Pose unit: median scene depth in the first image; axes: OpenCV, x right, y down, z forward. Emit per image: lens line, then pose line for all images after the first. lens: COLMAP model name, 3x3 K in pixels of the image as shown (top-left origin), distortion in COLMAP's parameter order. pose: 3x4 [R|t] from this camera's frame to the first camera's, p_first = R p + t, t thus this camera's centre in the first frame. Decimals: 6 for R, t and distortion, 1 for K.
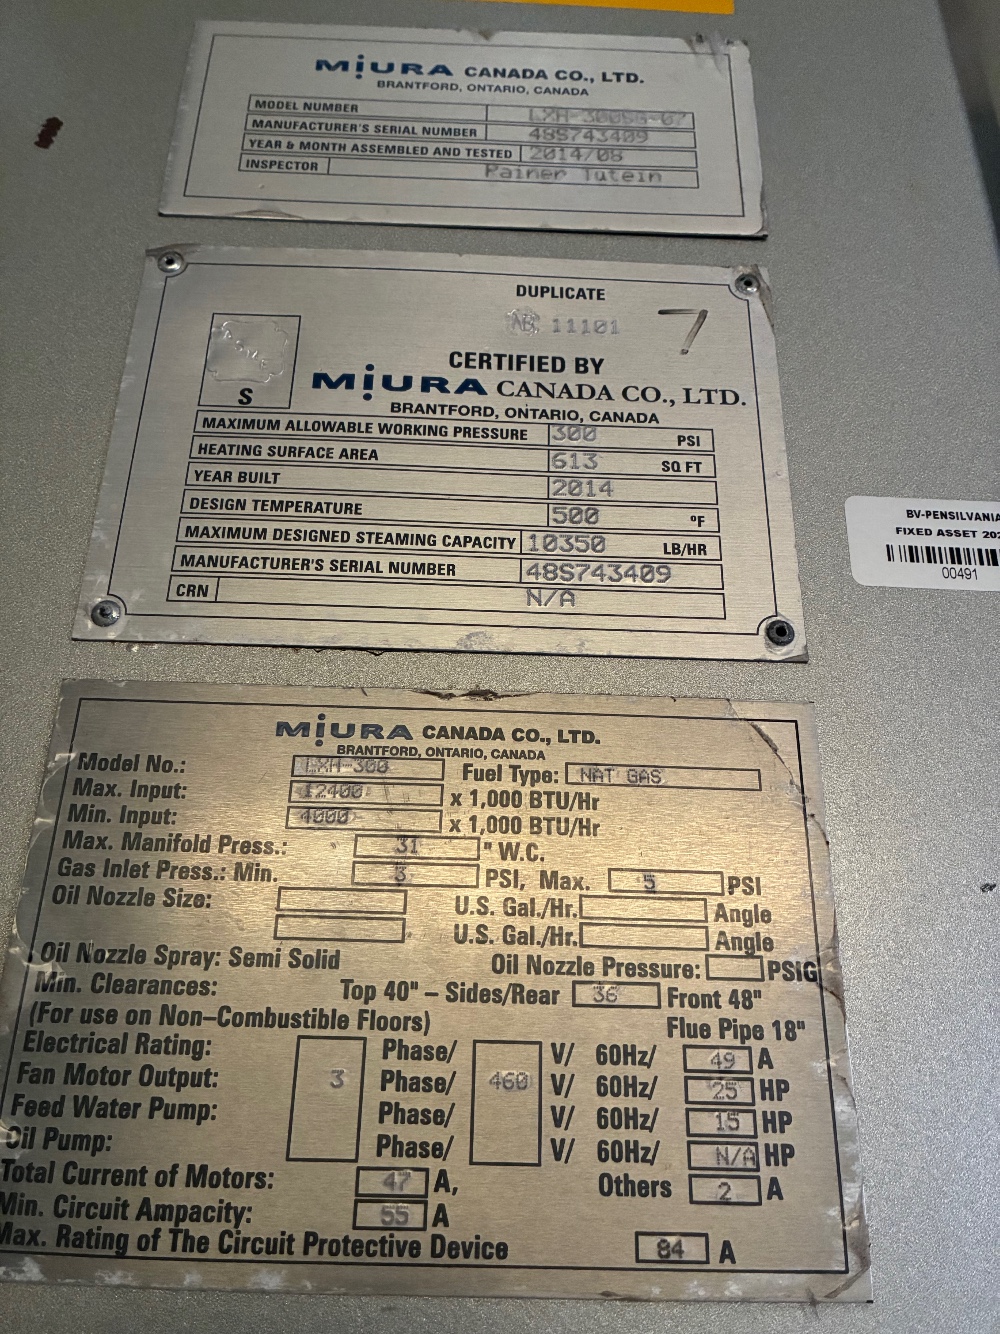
lens RADIAL K [[1009.4, 0, 501.7], [0, 1009.4, 663.1], [0, 0, 1]] dist [0.005740, -0.001964]
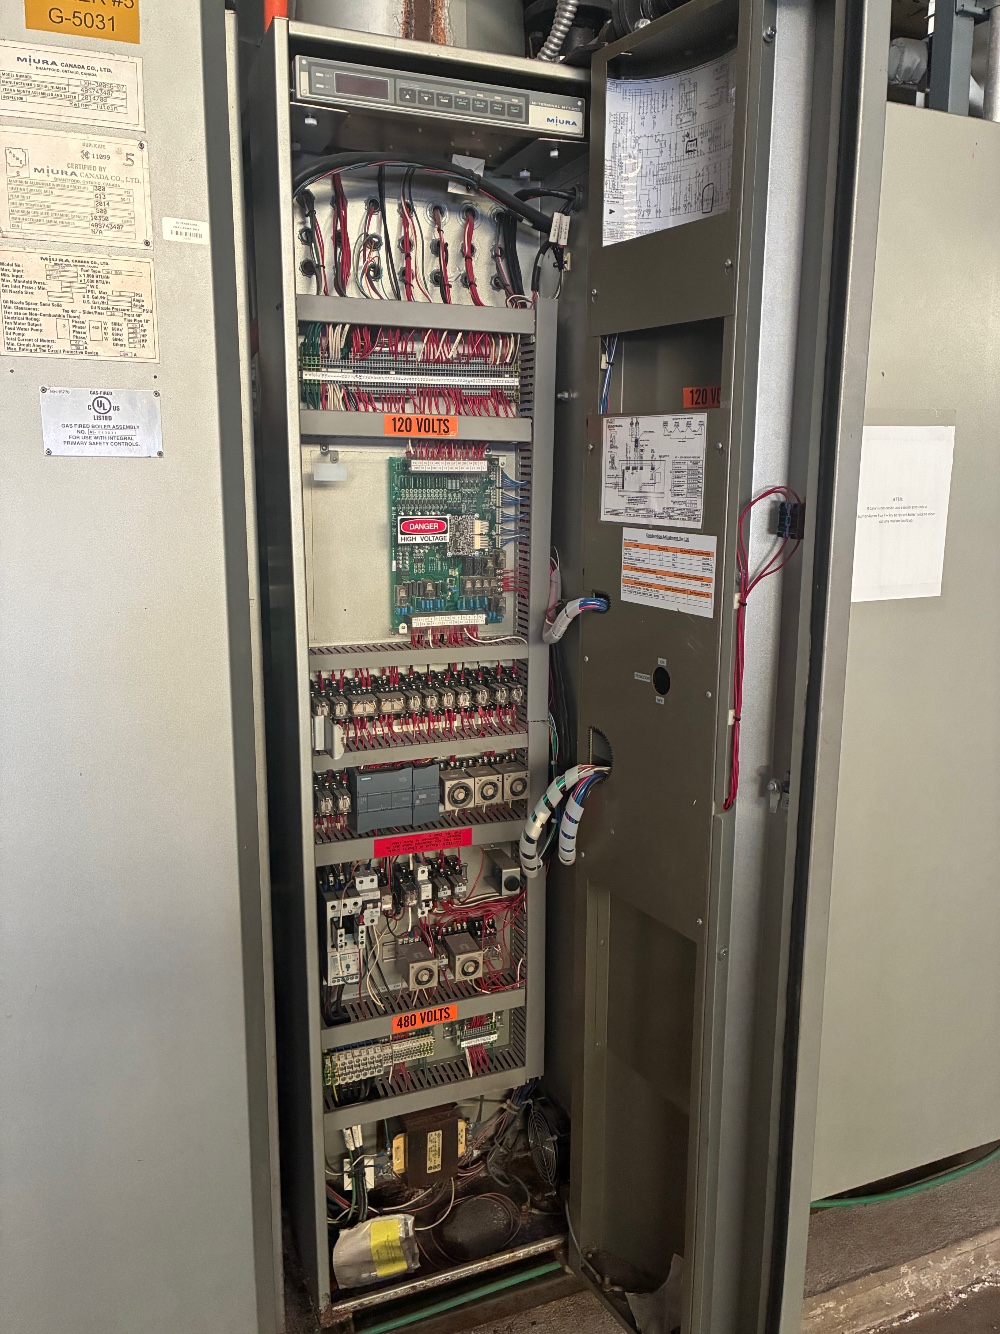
lens RADIAL K [[1009.4, 0, 503.9], [0, 1009.4, 664.4], [0, 0, 1]] dist [0.005740, -0.001964]
pose [[0.934590, -0.080622, 0.346470, 0.027768], [-0.118376, 0.847983, 0.516636, -1.150308], [-0.335453, -0.523857, 0.782972, -5.016630]]
